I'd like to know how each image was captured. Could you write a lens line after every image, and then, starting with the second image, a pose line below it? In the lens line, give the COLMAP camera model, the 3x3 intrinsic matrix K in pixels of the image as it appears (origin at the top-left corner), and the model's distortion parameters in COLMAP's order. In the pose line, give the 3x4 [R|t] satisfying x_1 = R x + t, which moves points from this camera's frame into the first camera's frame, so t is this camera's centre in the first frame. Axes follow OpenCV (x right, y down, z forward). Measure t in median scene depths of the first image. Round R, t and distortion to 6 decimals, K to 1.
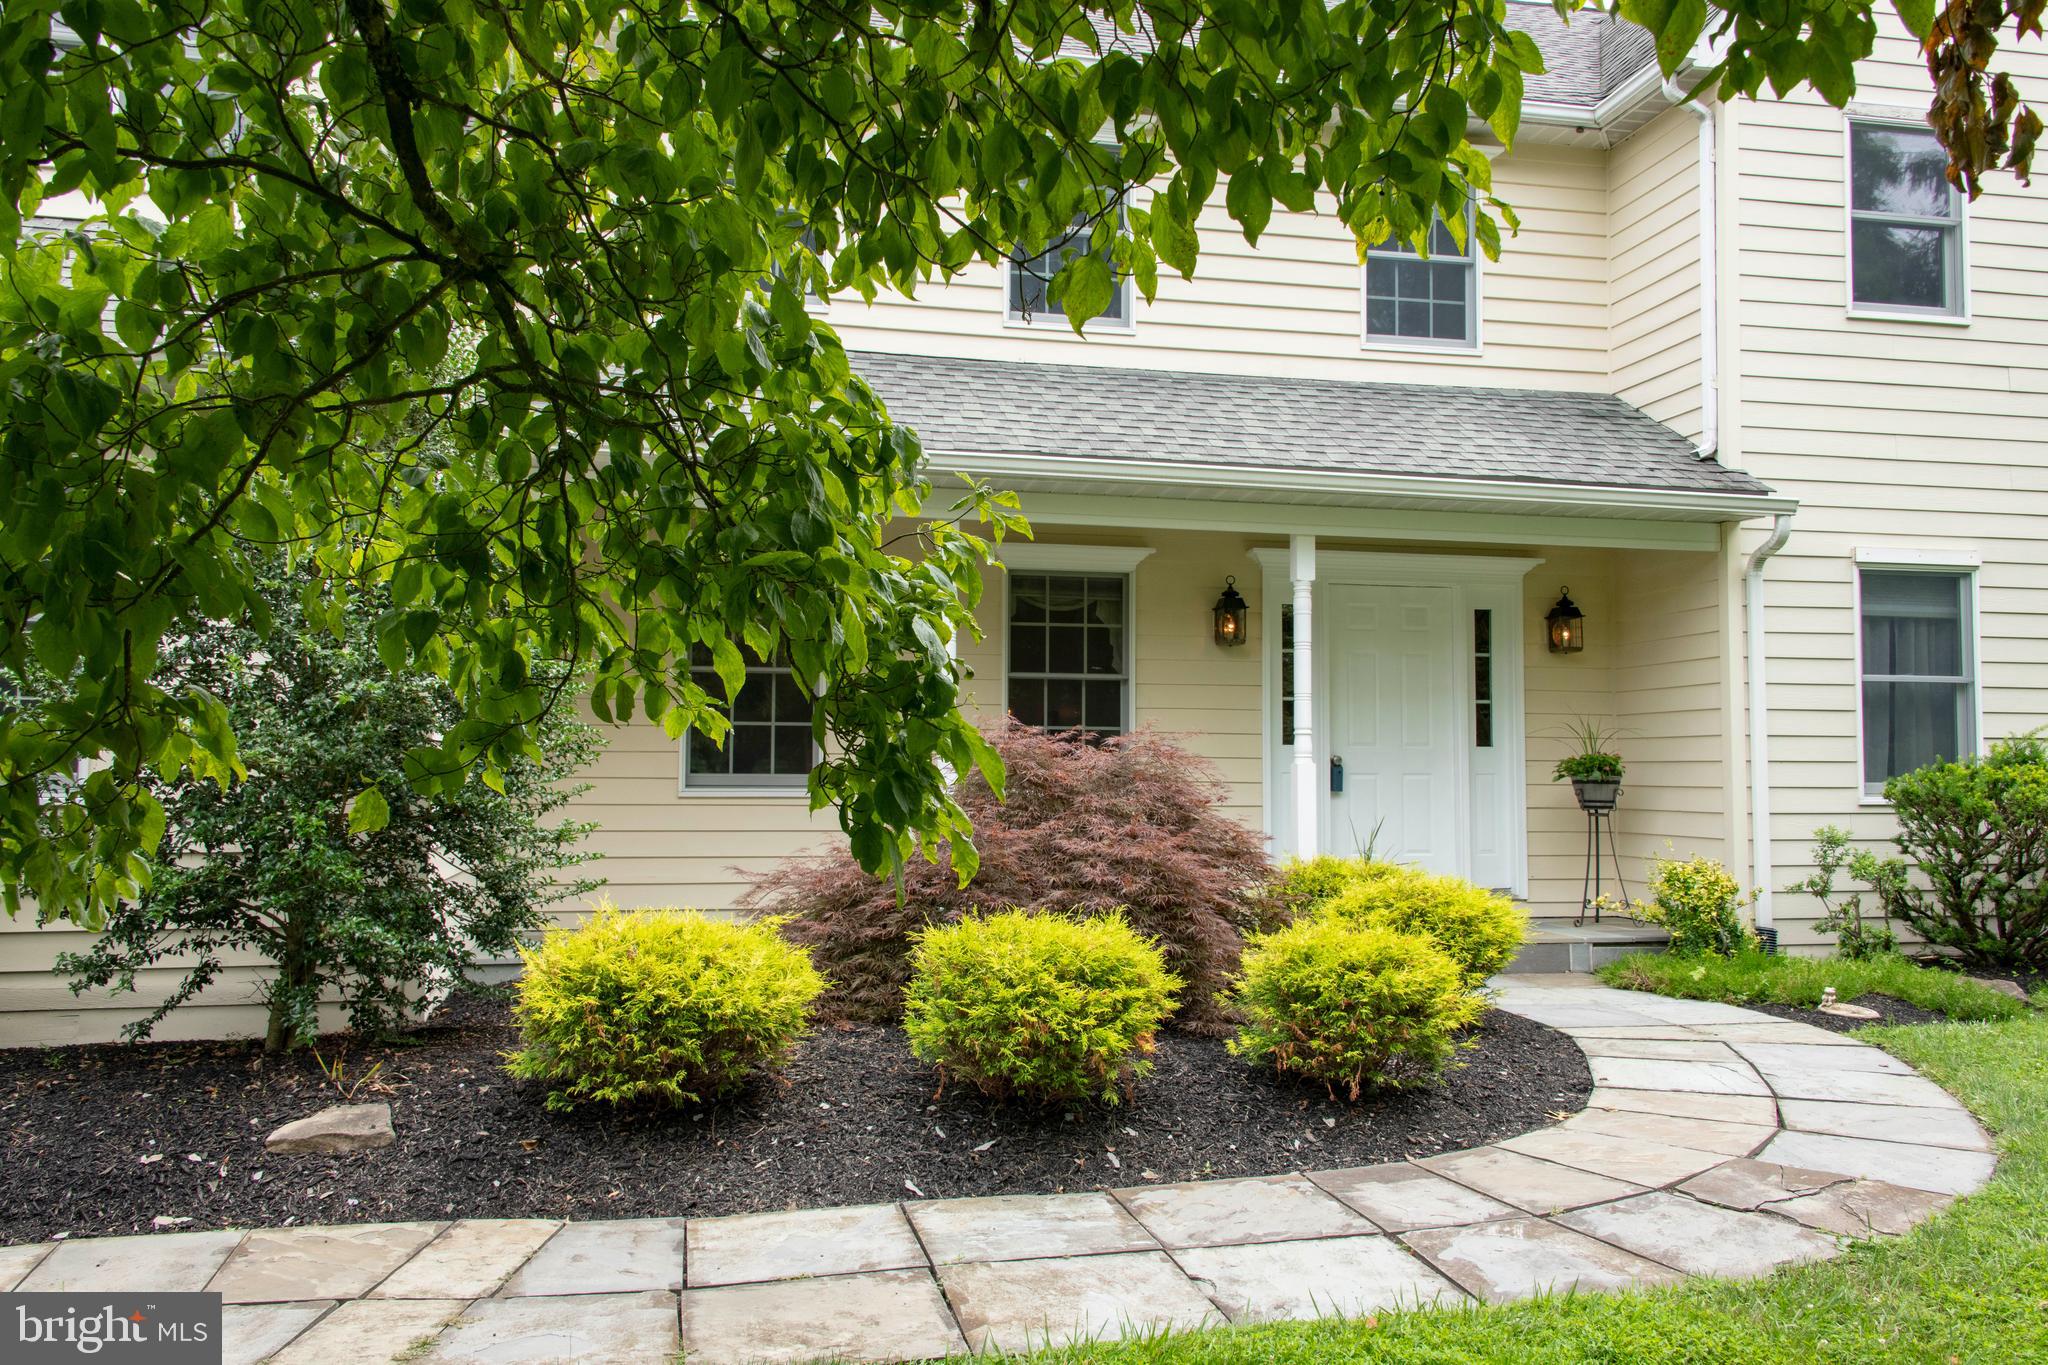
lens RADIAL K [[1592.3, 0, 1022.6], [0, 1592.3, 713.2], [0, 0, 1]] dist [0.006803, 0.001035]
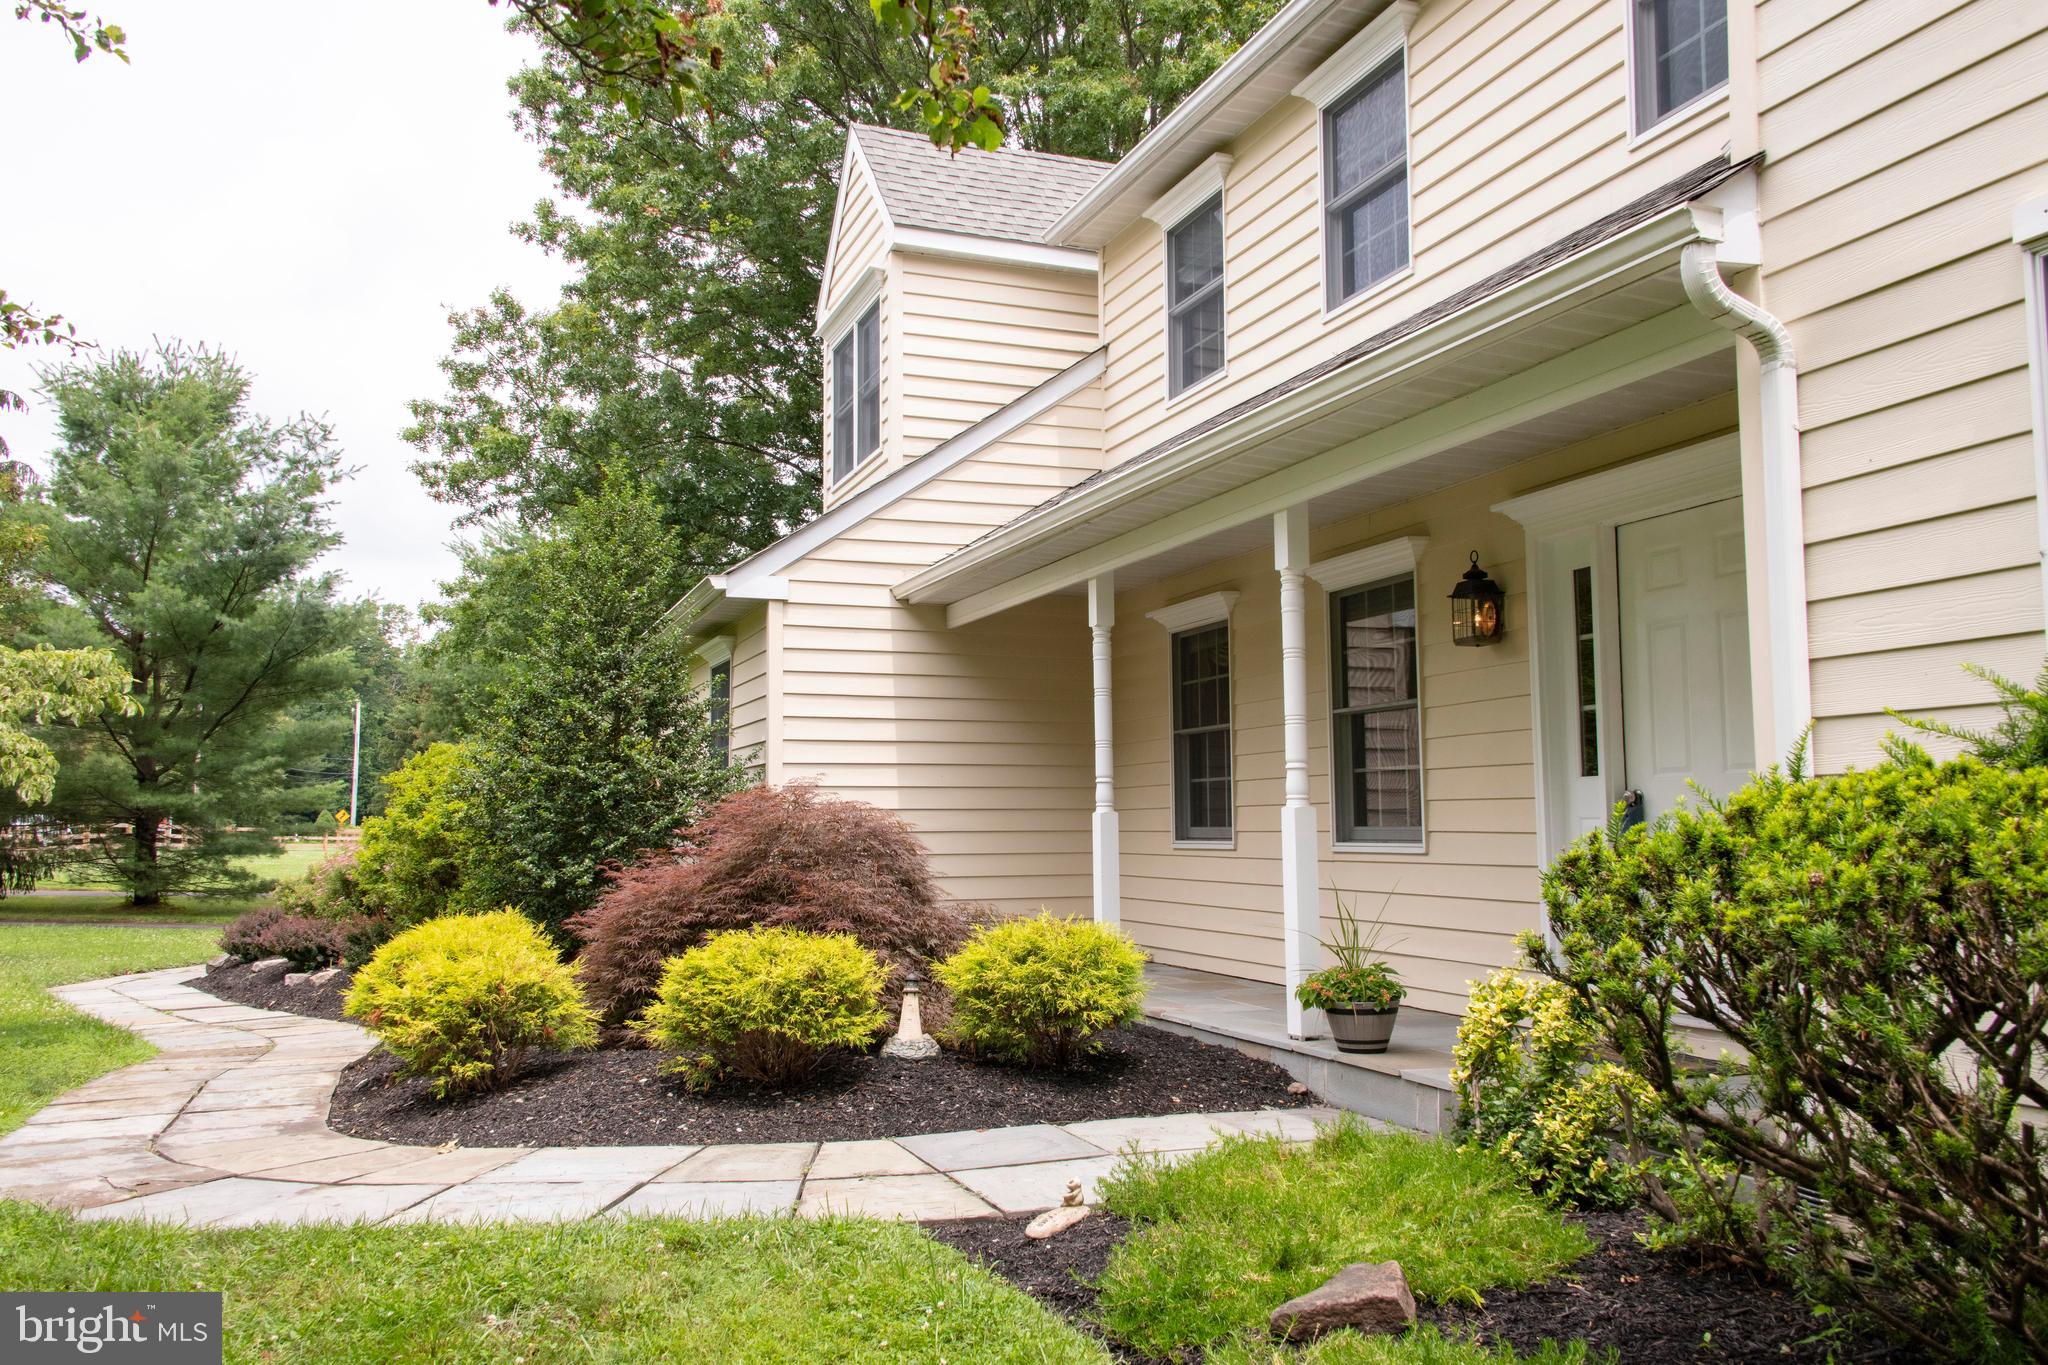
lens RADIAL K [[1592.3, 0, 1022.6], [0, 1592.3, 713.2], [0, 0, 1]] dist [0.006803, 0.001035]
pose [[0.175195, -0.079926, -0.981284, 0.803528], [0.069248, 0.995231, -0.068699, 0.024490], [0.982096, -0.055916, 0.179894, 0.649020]]
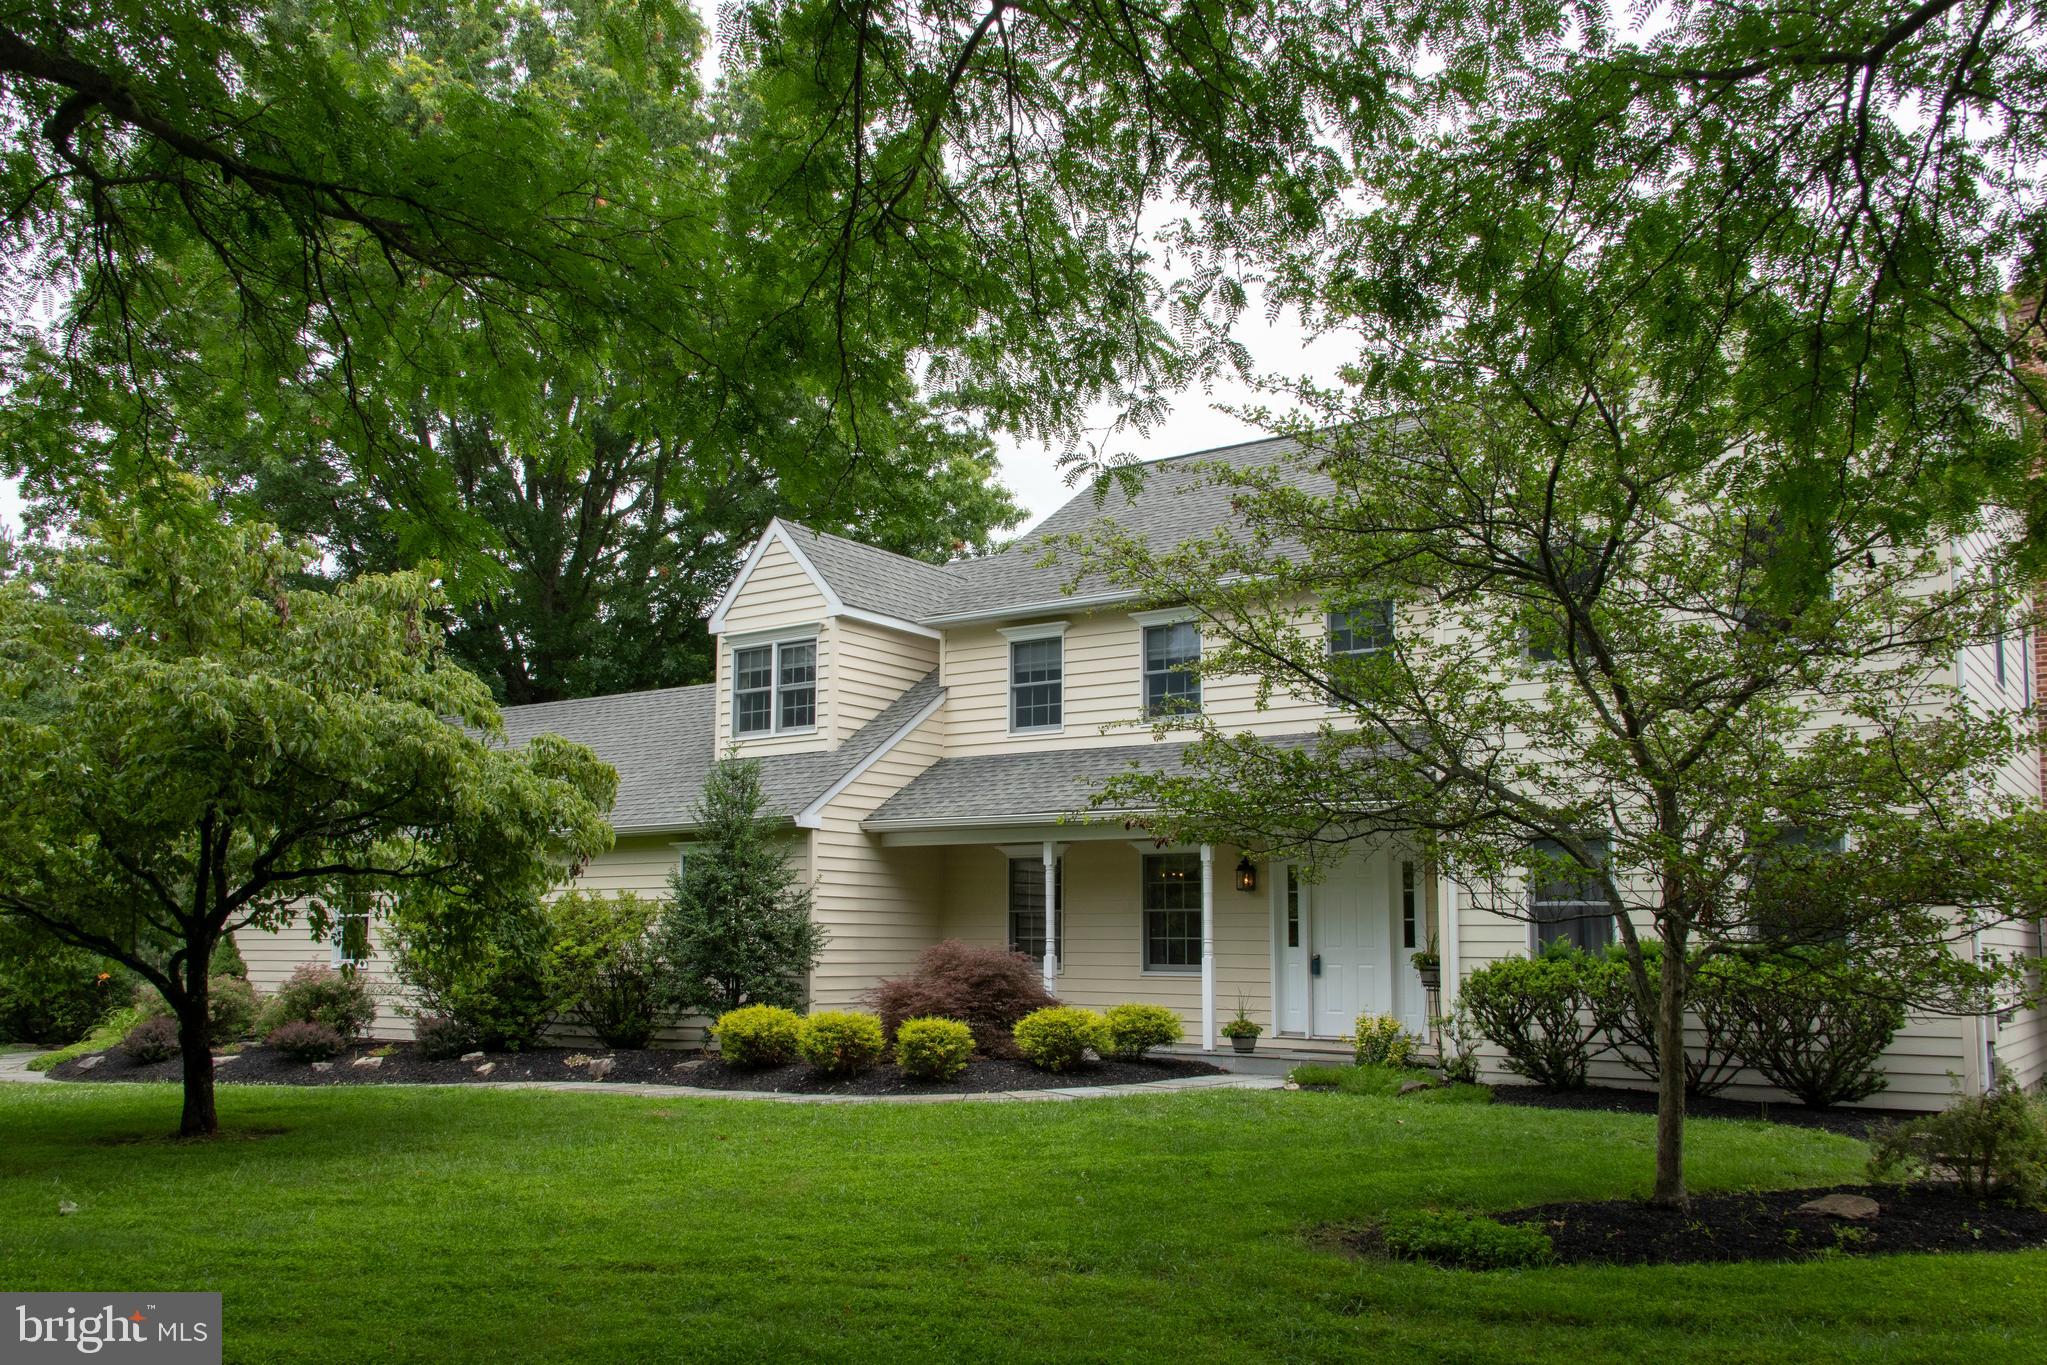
lens RADIAL K [[1706.3, 0, 1026.3], [0, 1706.3, 776.4], [0, 0, 1]] dist [0.021511, 0.006529]
pose [[0.685538, -0.088871, -0.722592, 1.324385], [0.035946, 0.995443, -0.088326, -0.010453], [0.727149, 0.034577, 0.685609, -0.472959]]
